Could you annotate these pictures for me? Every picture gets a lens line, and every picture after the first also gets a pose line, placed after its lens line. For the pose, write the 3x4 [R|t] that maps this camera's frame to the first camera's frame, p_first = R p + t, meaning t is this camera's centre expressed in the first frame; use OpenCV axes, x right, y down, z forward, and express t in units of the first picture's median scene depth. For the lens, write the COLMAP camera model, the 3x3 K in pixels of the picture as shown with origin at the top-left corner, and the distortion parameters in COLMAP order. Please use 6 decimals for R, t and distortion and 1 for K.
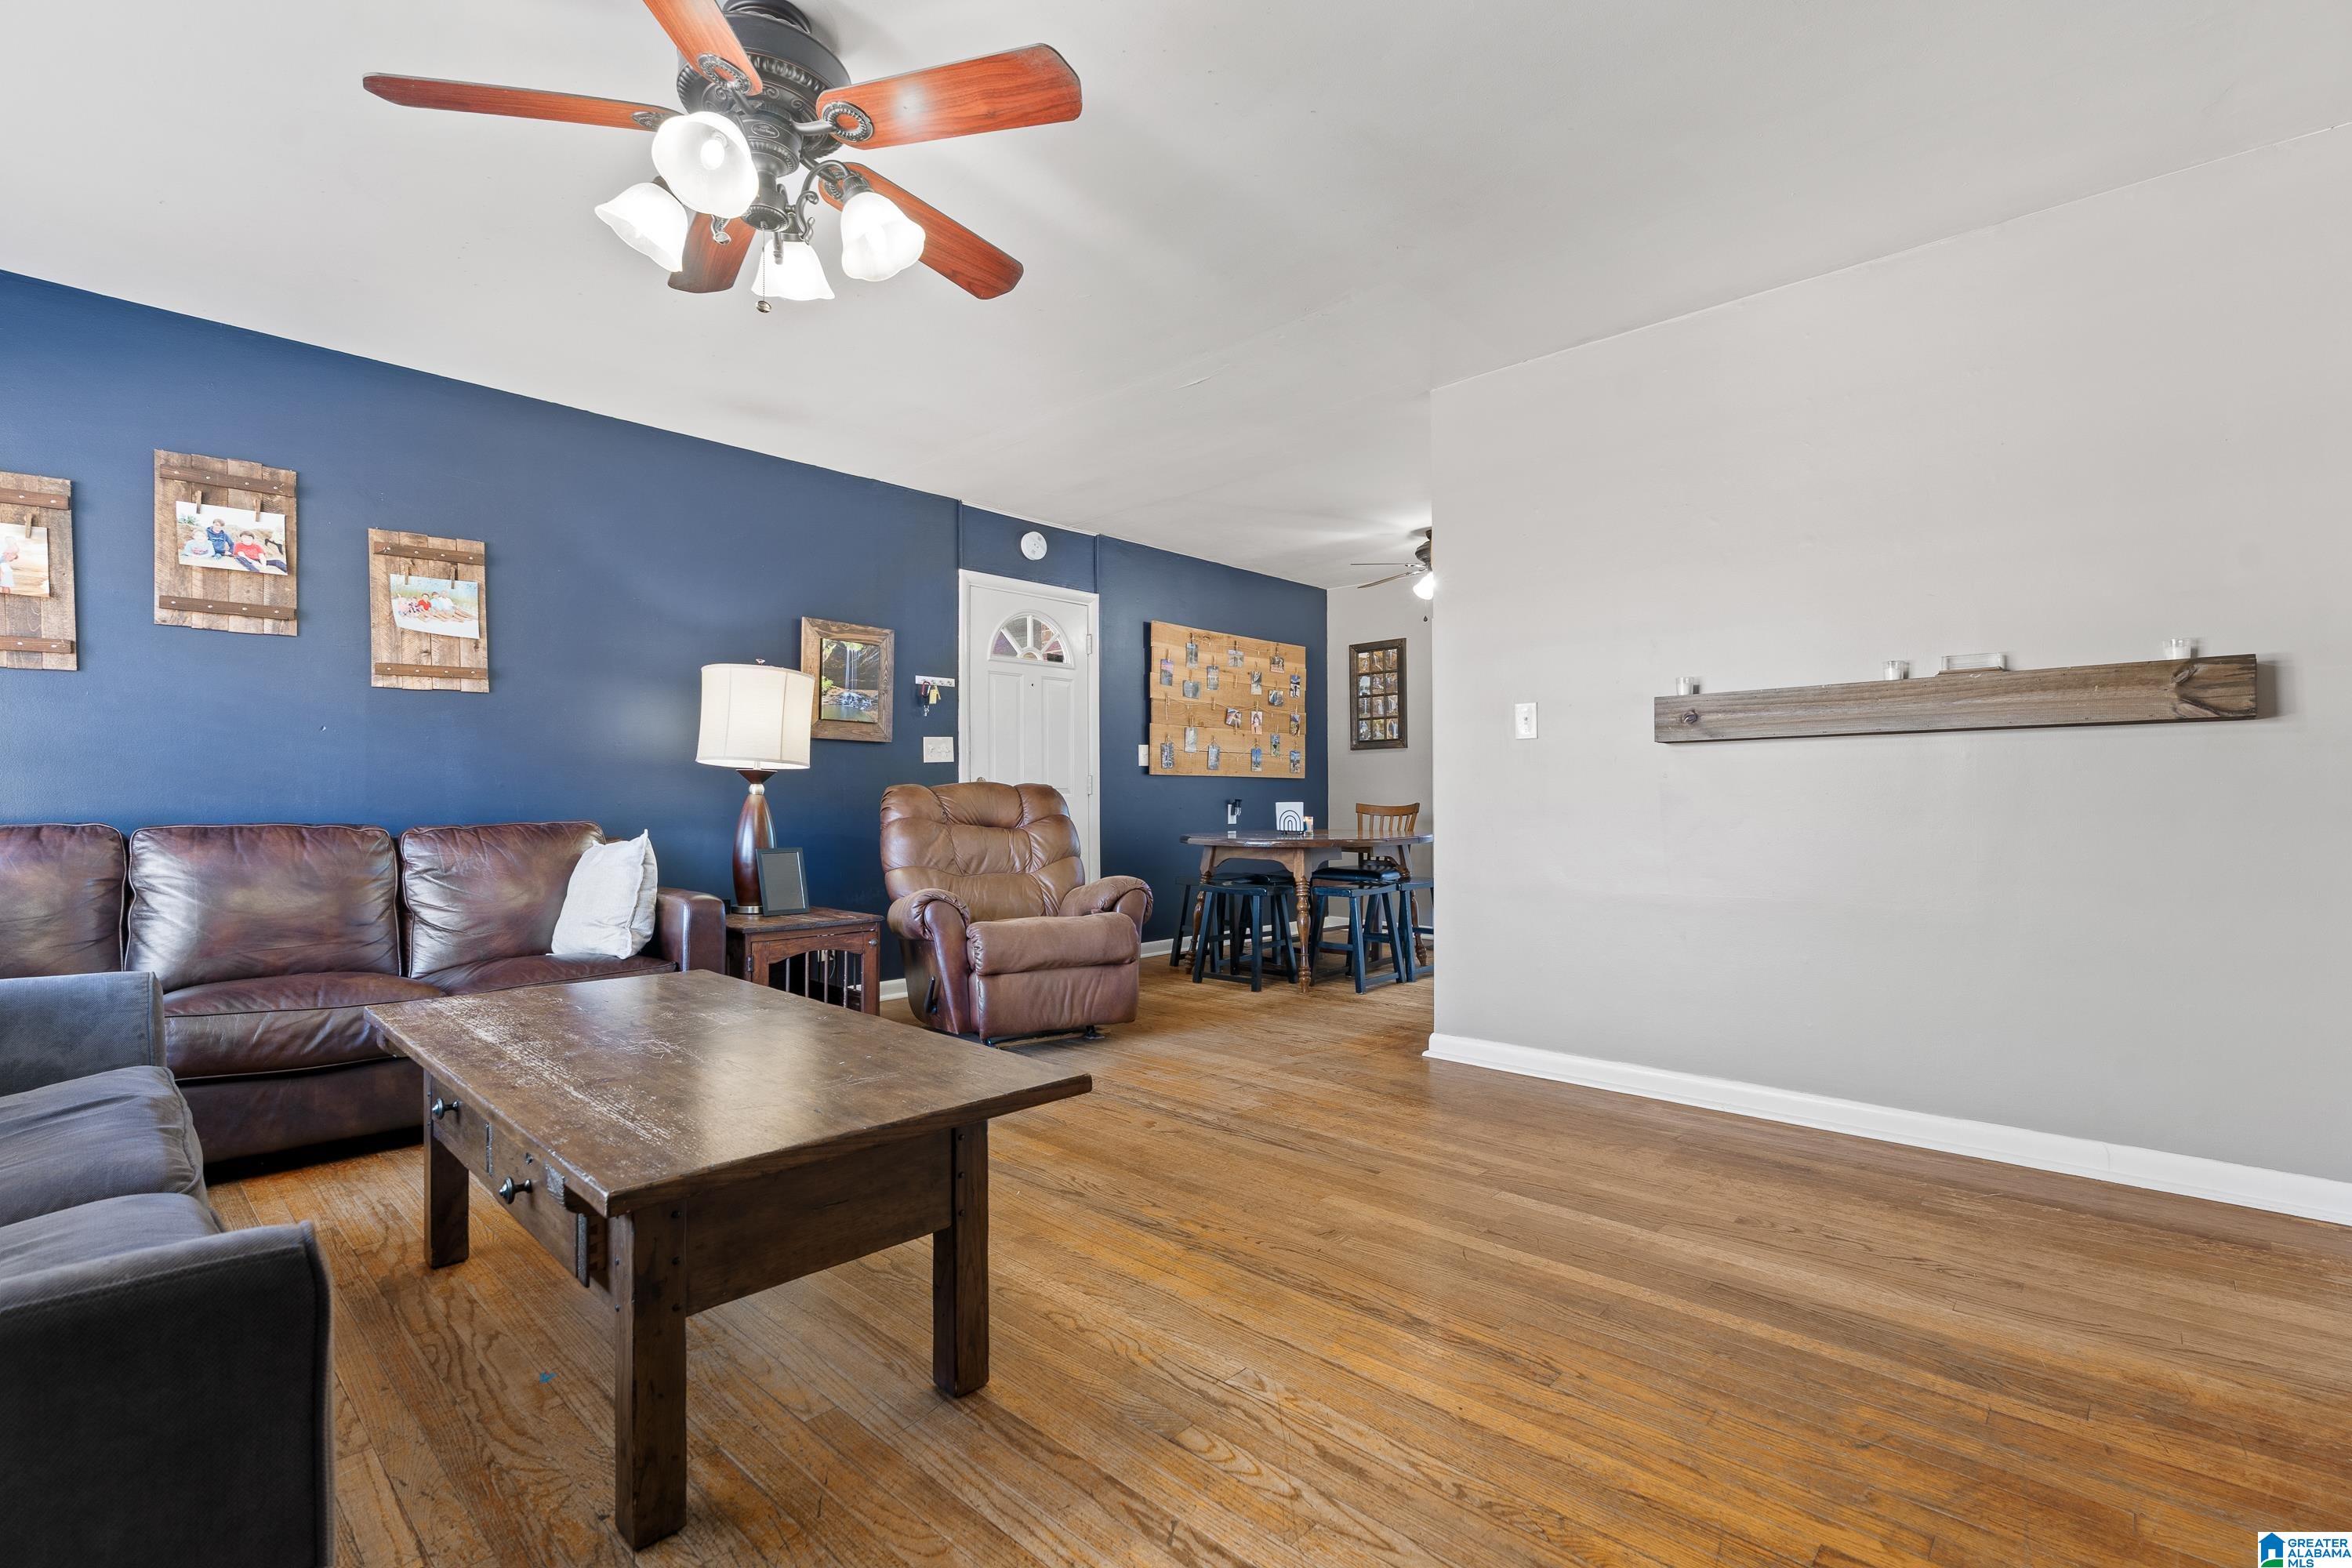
lens RADIAL K [[1060.0, 0, 1183.8], [0, 1060.0, 789.2], [0, 0, 1]] dist [-0.031087, 0.000034]
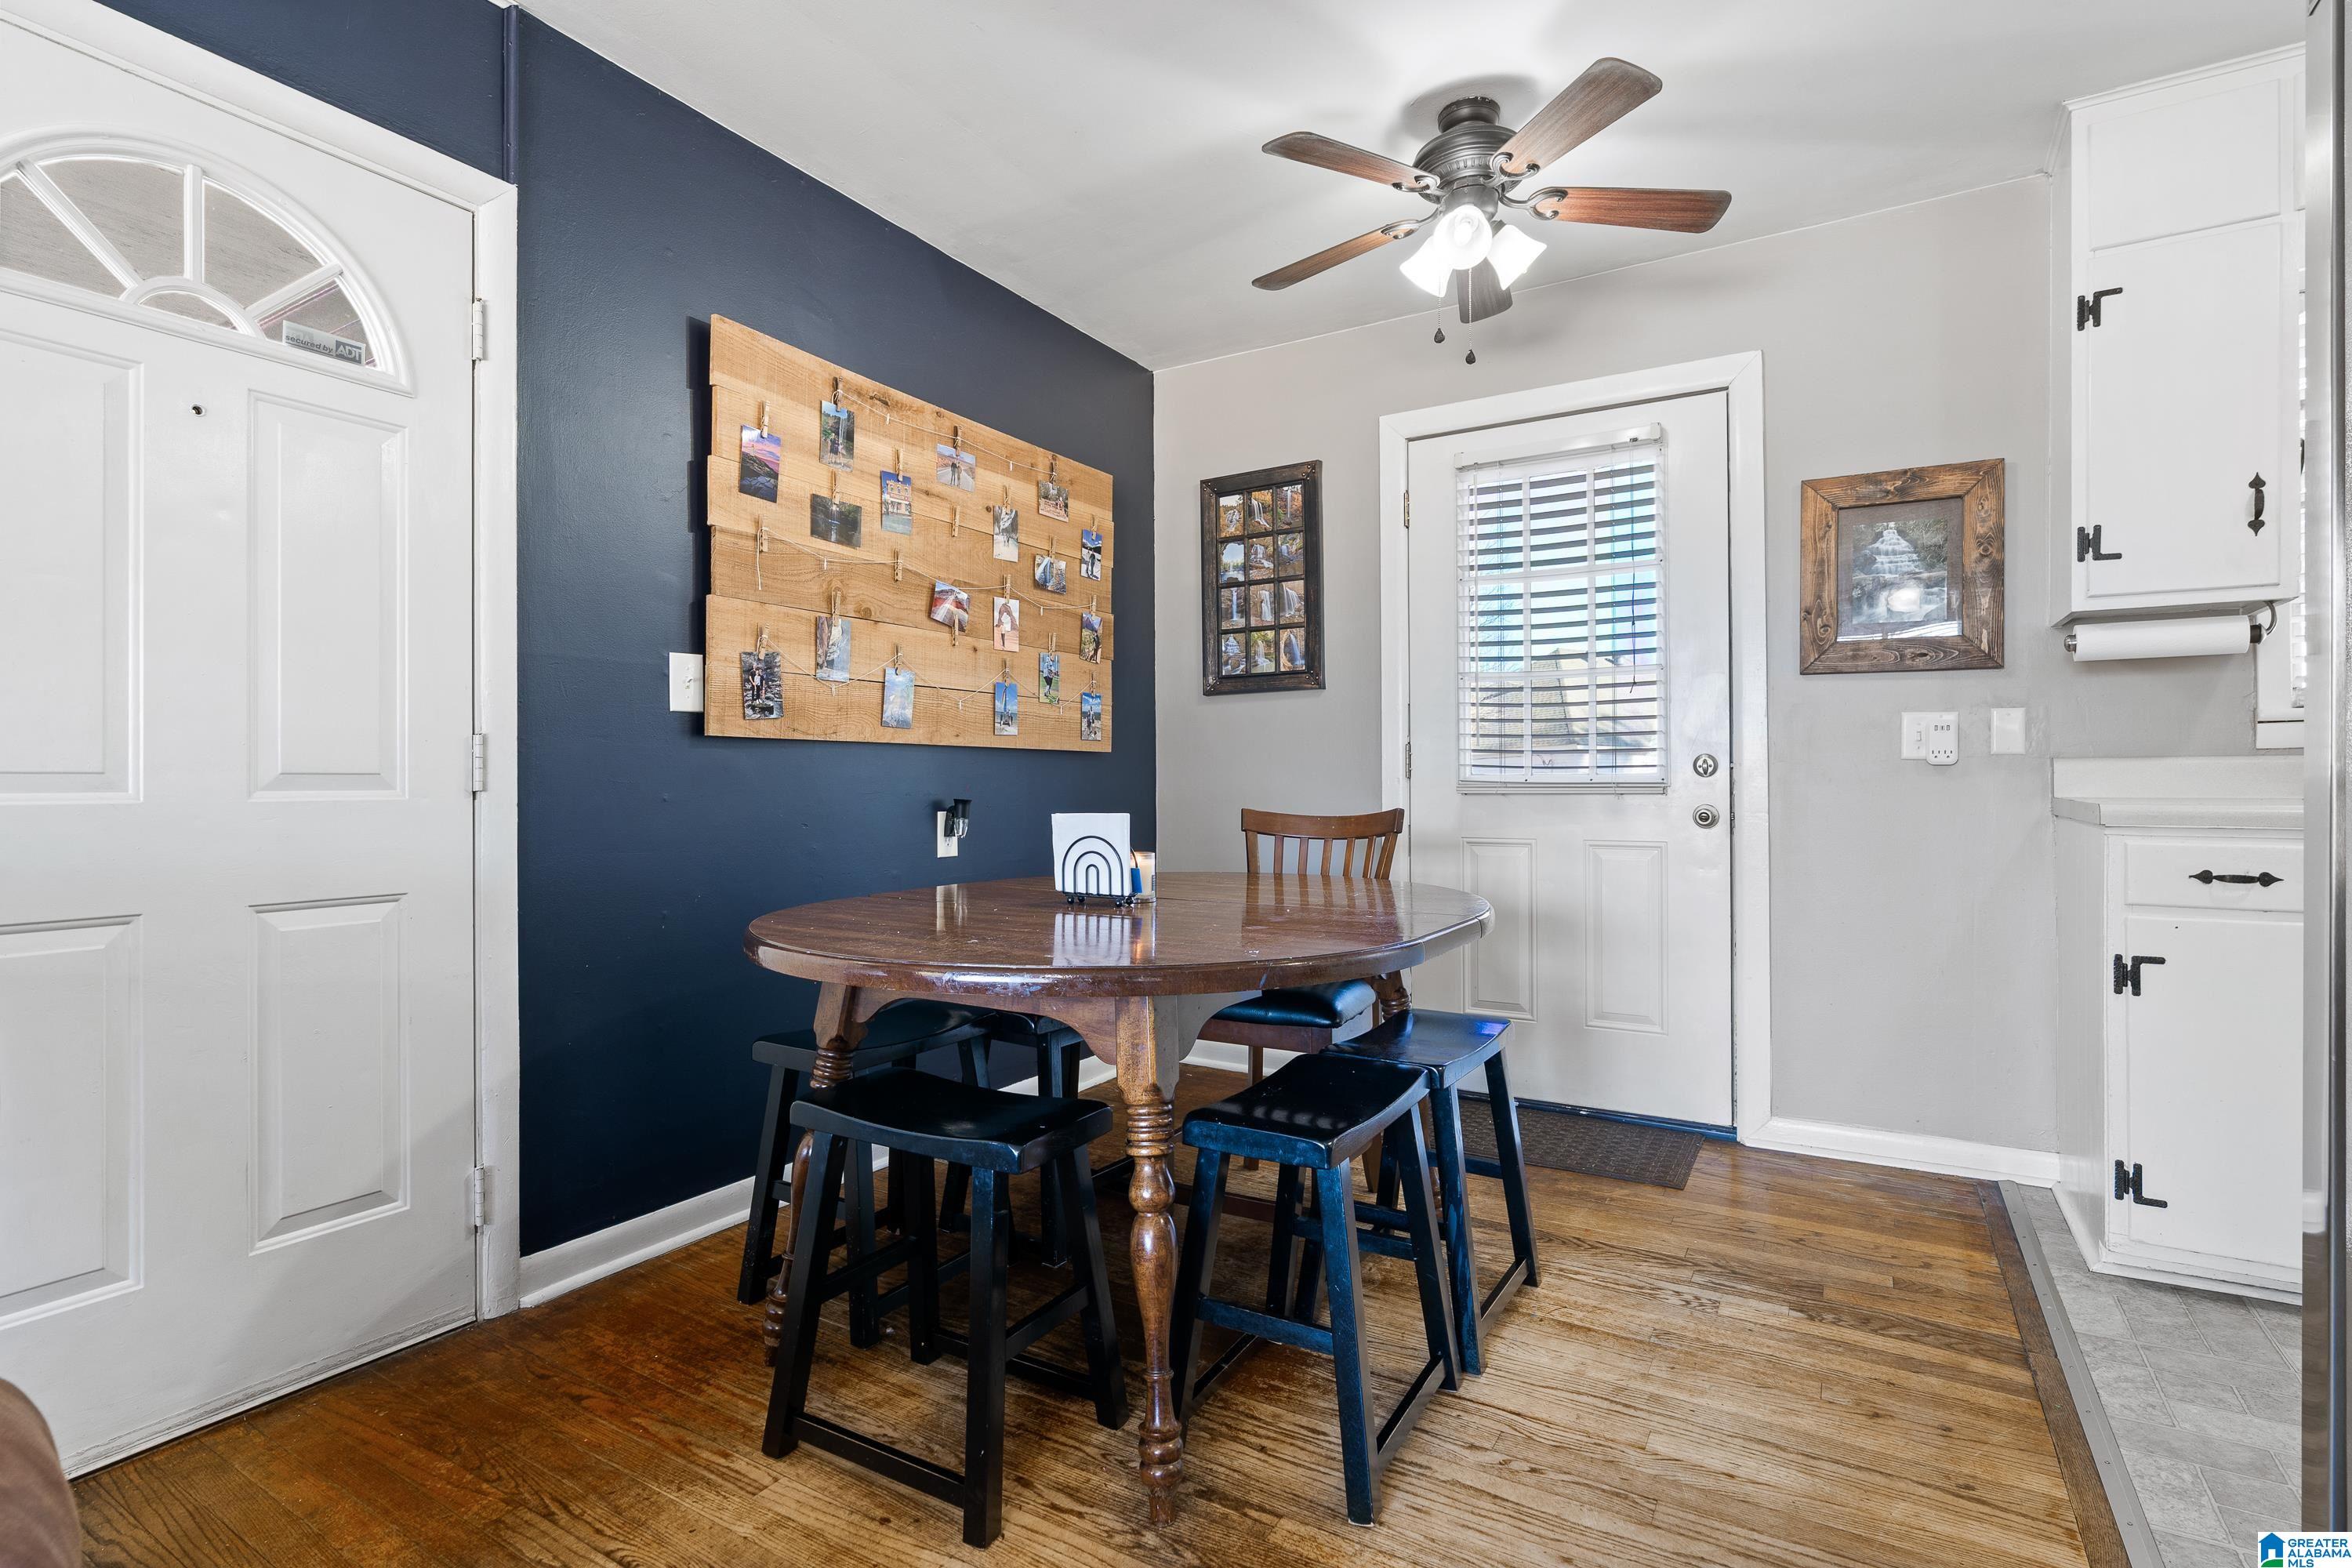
lens RADIAL K [[1188.6, 0, 1188.6], [0, 1188.6, 778.9], [0, 0, 1]] dist [0.013155, 0.001542]
pose [[0.978739, -0.000363, 0.205109, 0.040501], [-0.000767, 0.999985, 0.005432, -0.001168], [-0.205107, -0.005474, 0.978724, 0.490085]]
